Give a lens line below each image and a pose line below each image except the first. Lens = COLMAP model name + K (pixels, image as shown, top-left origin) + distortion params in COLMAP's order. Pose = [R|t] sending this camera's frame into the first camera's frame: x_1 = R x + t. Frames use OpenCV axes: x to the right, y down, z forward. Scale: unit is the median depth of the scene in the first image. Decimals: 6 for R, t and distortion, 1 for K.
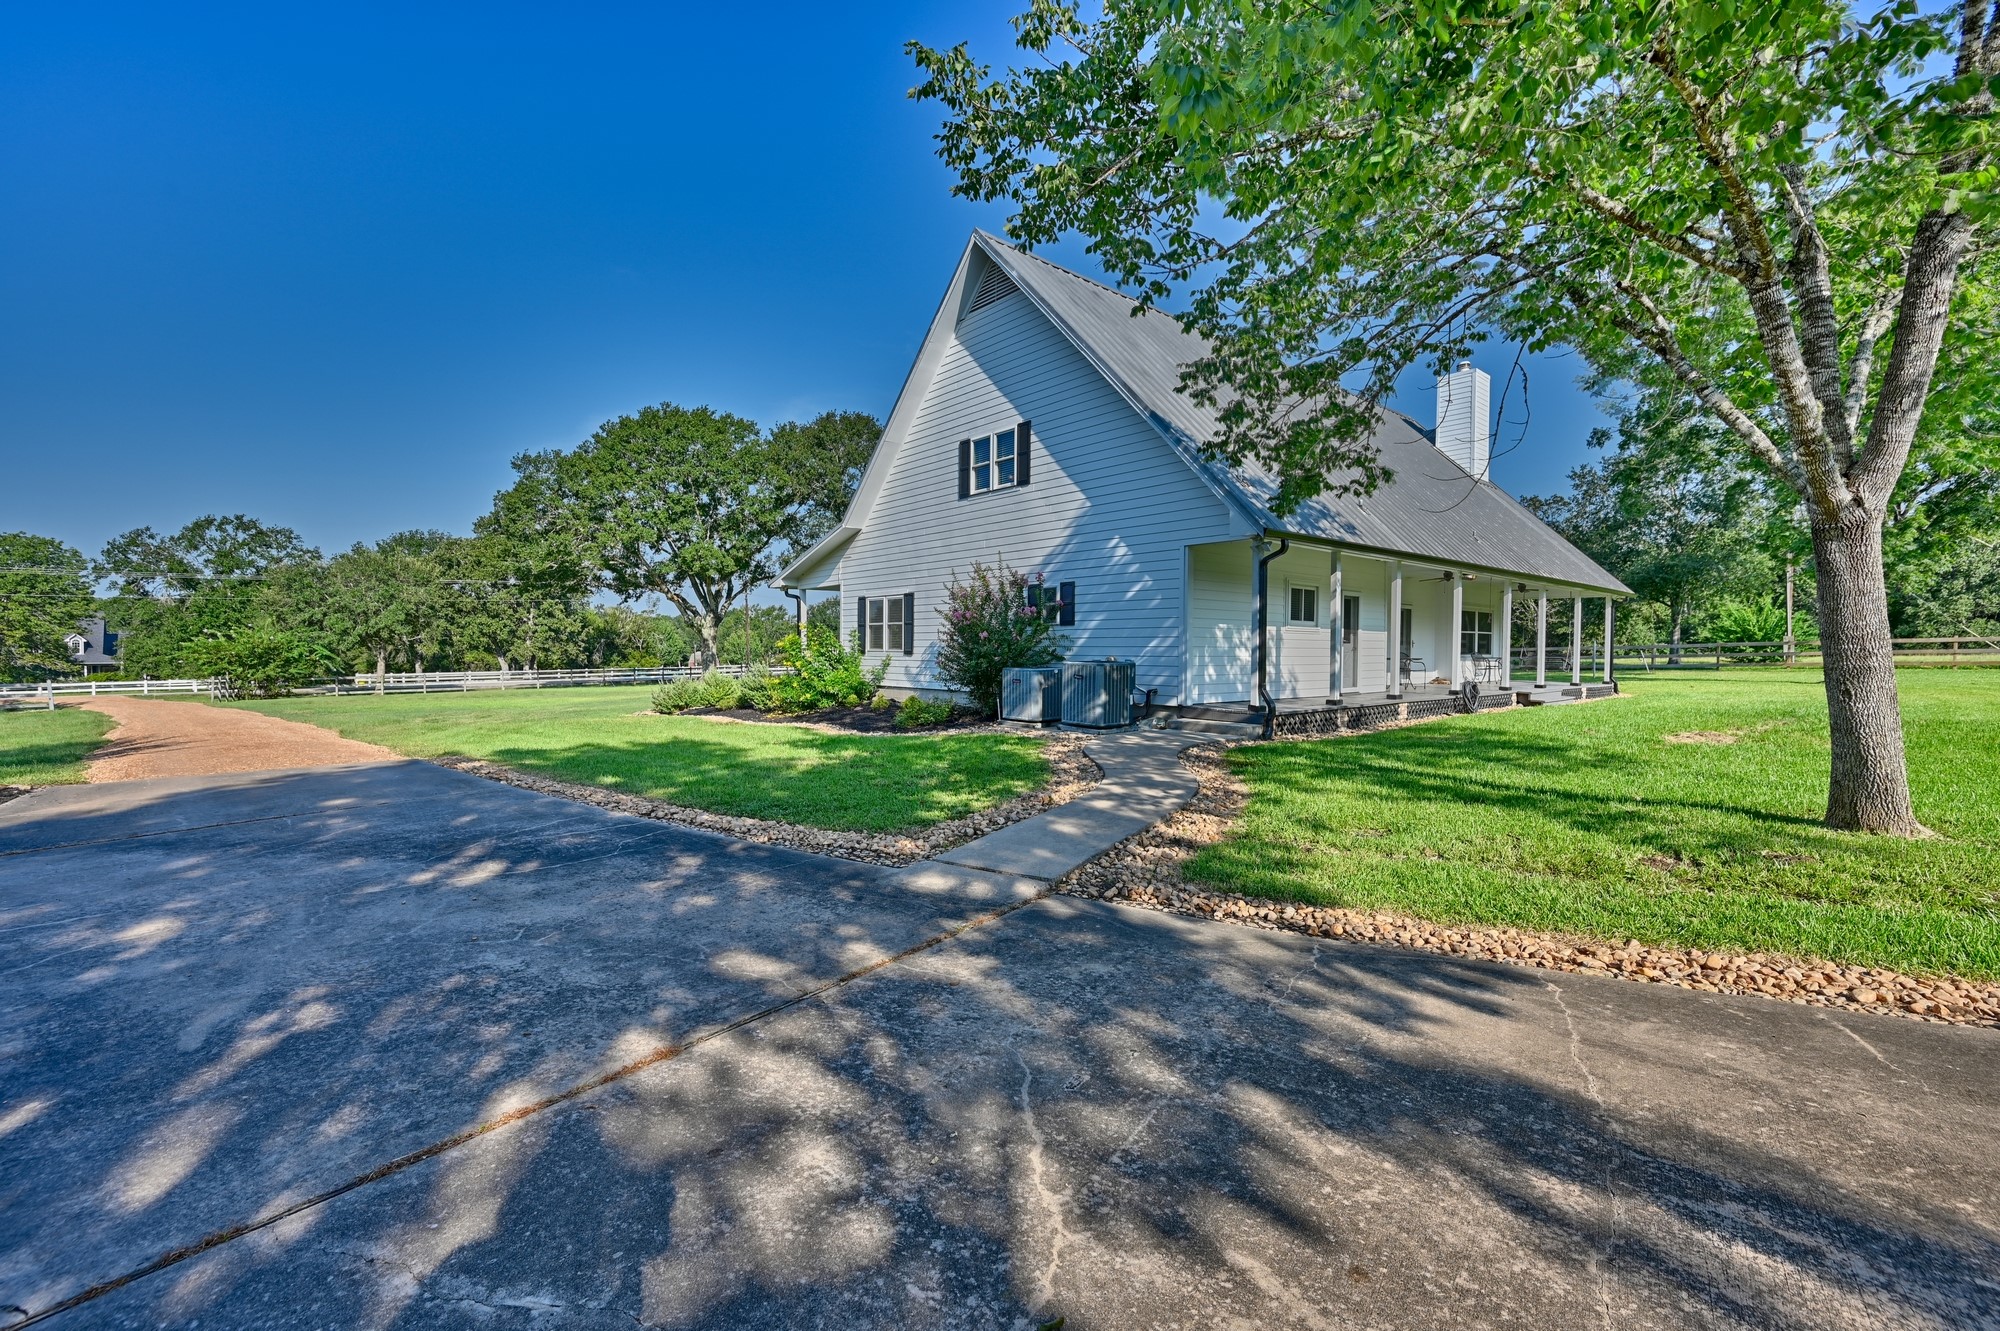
lens RADIAL K [[825.1, 0, 1000.0], [0, 825.1, 665.5], [0, 0, 1]] dist [-0.000578, 0.000037]
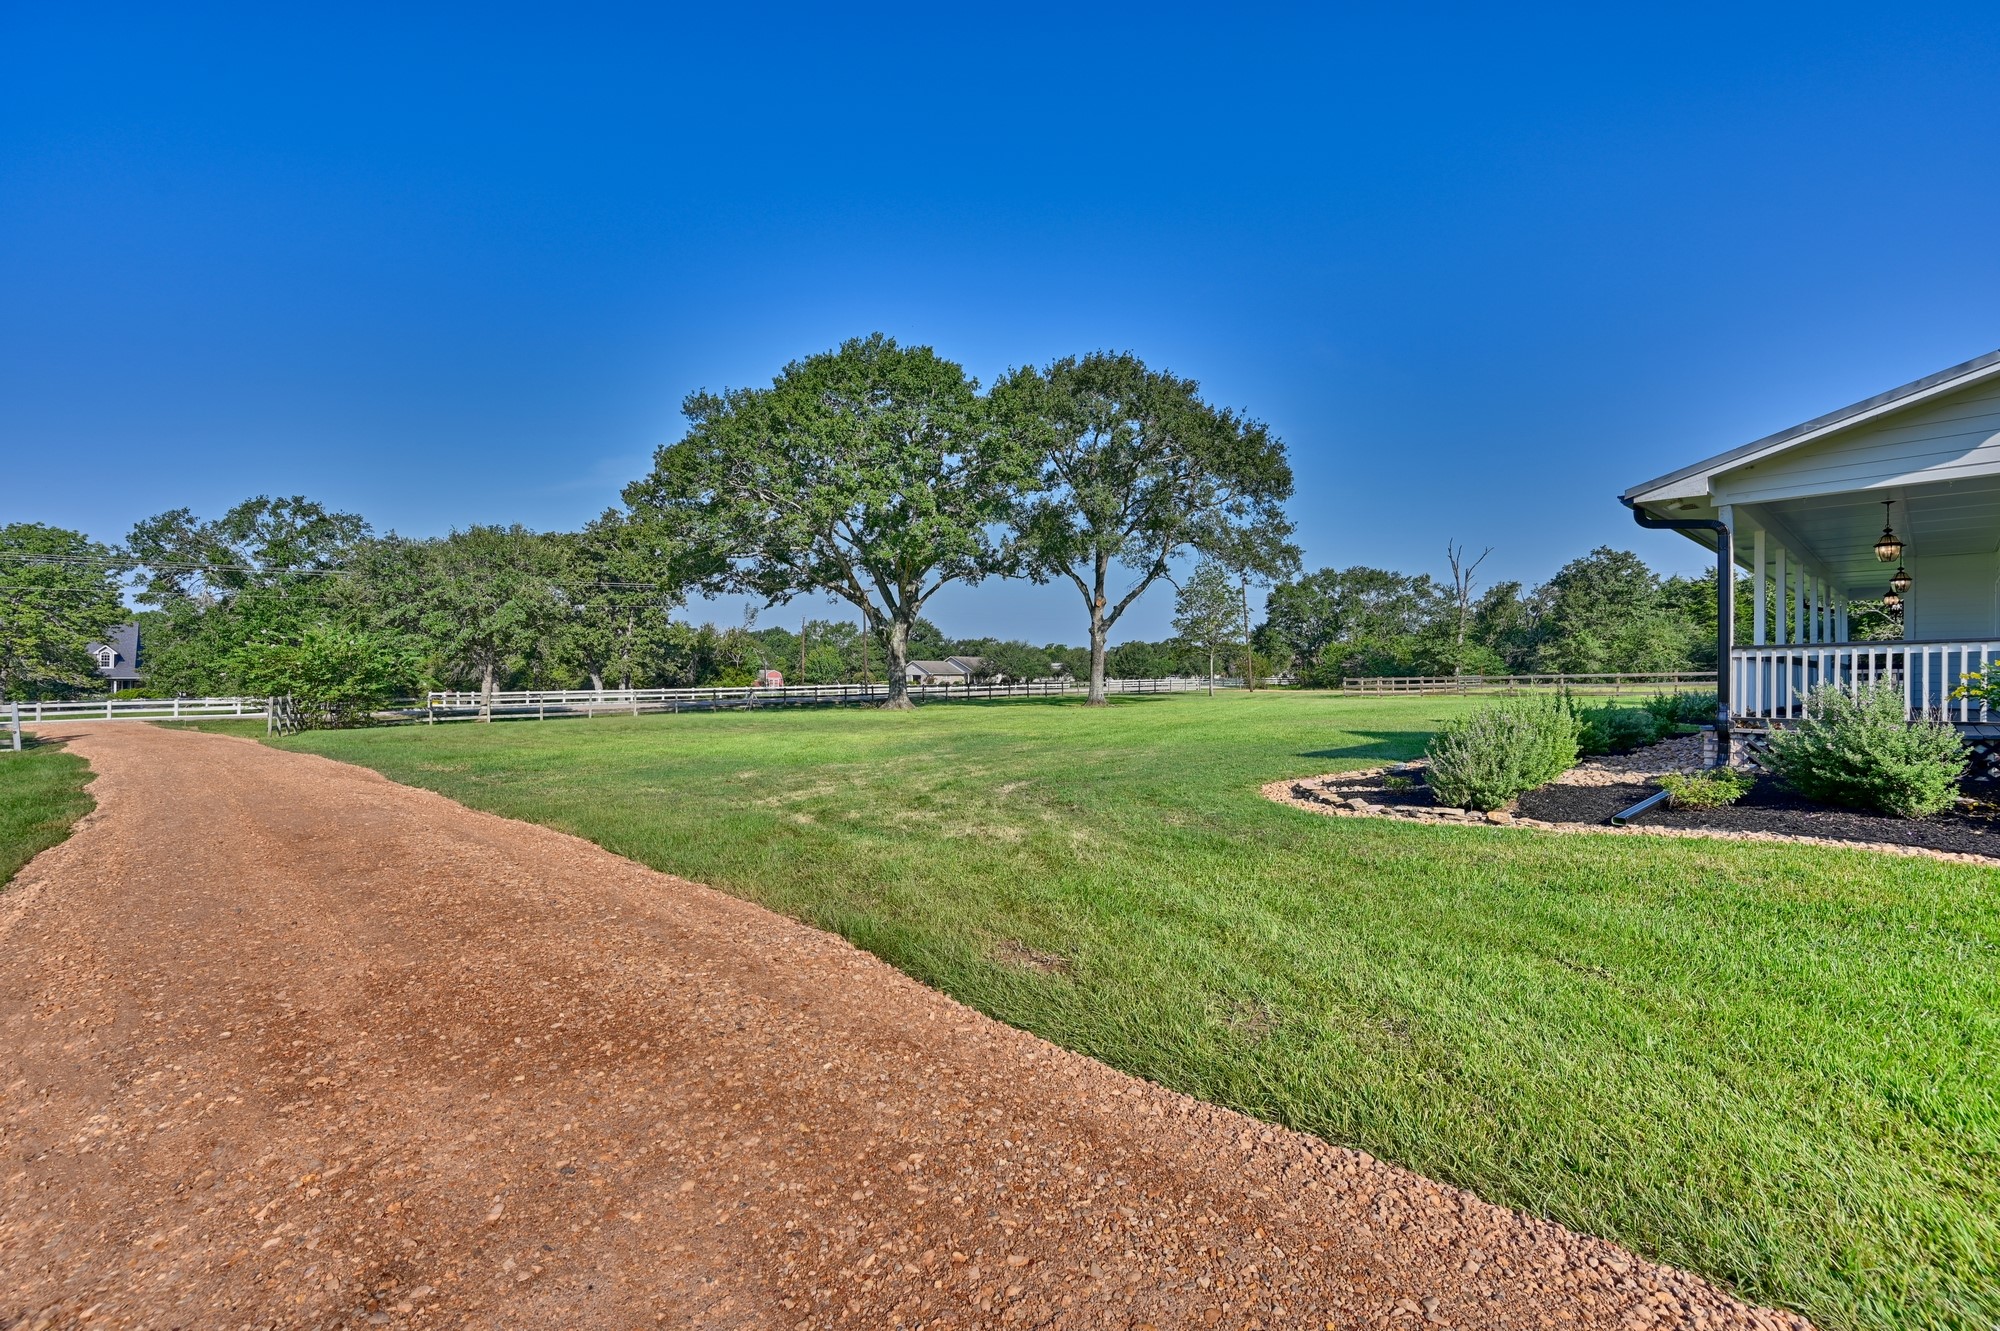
lens RADIAL K [[795.6, 0, 1000.0], [0, 795.6, 665.5], [0, 0, 1]] dist [-0.000637, -0.000177]
pose [[0.999969, 0.005983, -0.005050, -0.225962], [-0.006112, 0.999644, -0.025975, 0.000500], [0.004892, 0.026005, 0.999650, 0.224343]]
